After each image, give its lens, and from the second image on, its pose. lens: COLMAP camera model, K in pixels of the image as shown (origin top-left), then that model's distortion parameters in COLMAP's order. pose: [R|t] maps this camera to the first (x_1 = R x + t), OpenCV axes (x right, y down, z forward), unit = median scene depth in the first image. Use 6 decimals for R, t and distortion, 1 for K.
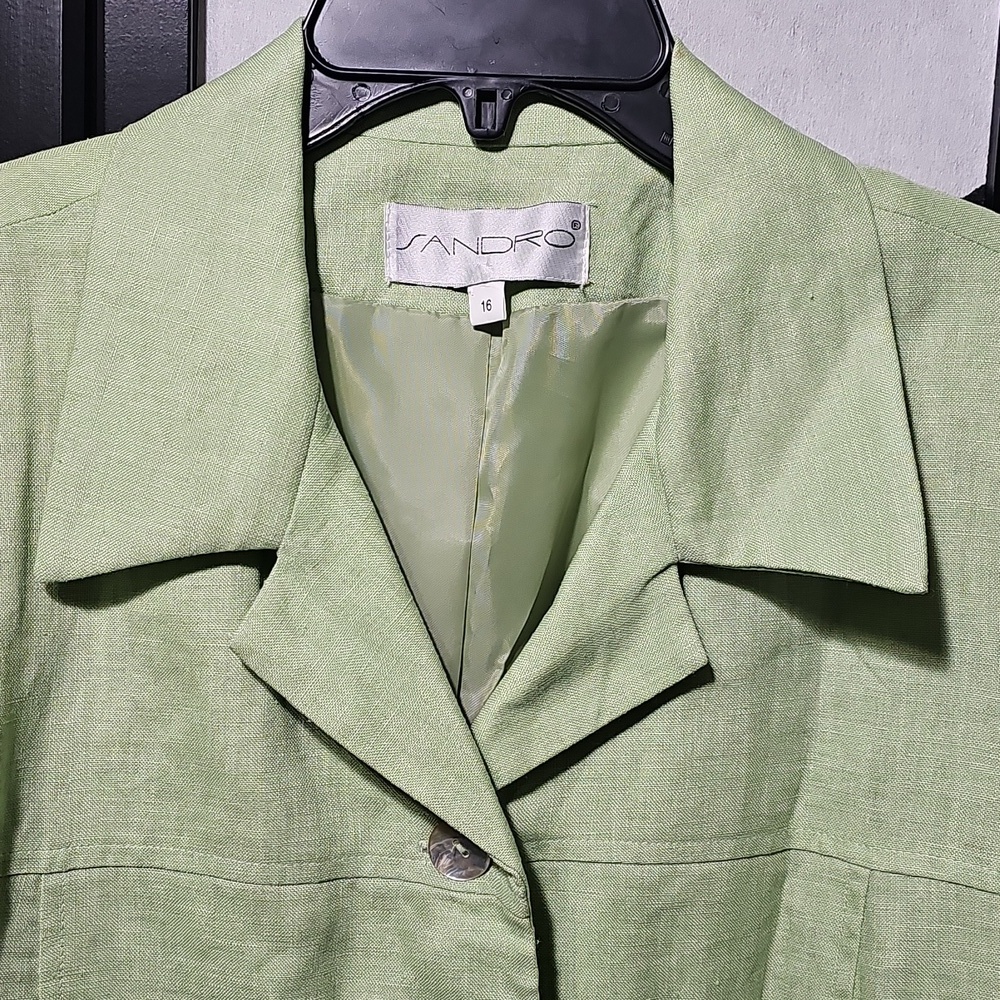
lens RADIAL K [[1475.5, 0, 501.2], [0, 1475.5, 492.0], [0, 0, 1]] dist [0.092421, 0.000000]
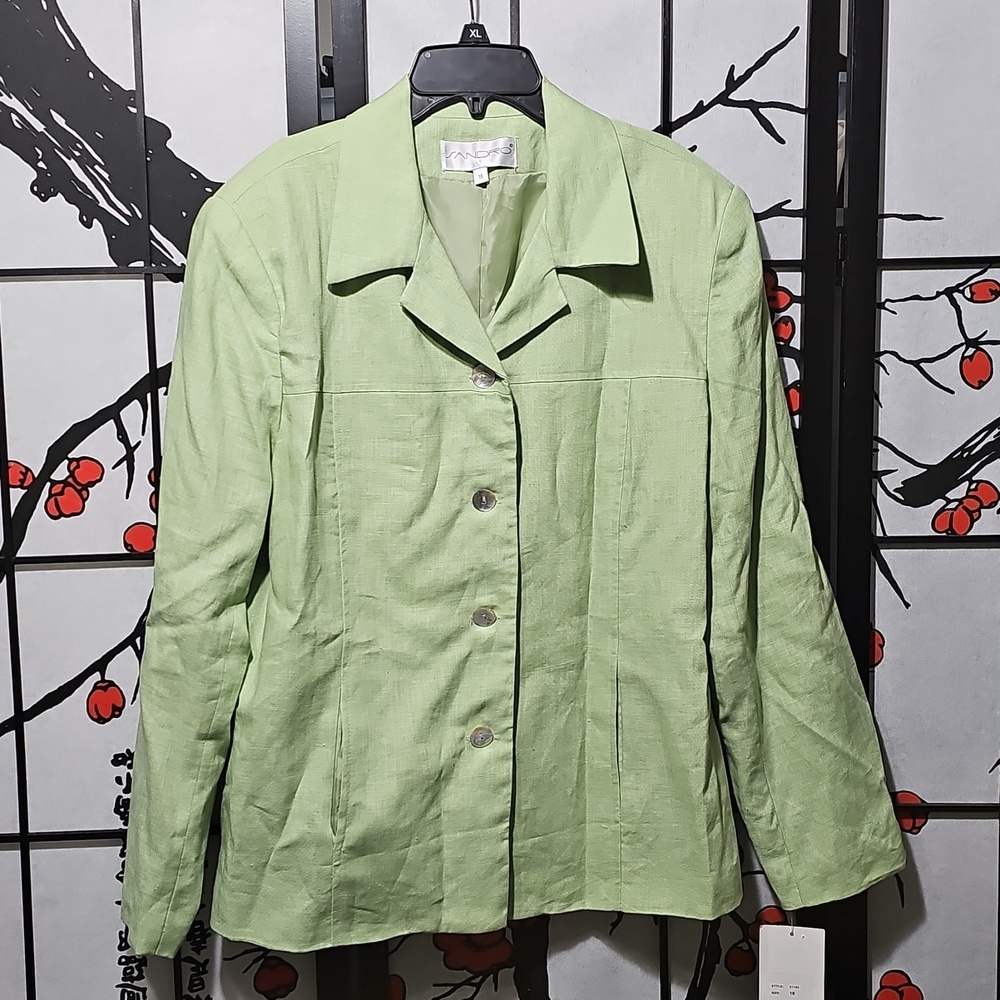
lens RADIAL K [[1475.5, 0, 494.7], [0, 1475.5, 503.5], [0, 0, 1]] dist [0.092421, 0.000000]
pose [[0.993974, -0.064942, 0.088313, -0.265157], [0.062930, 0.997695, 0.025378, 0.408533], [-0.089757, -0.019668, 0.995769, -1.743164]]
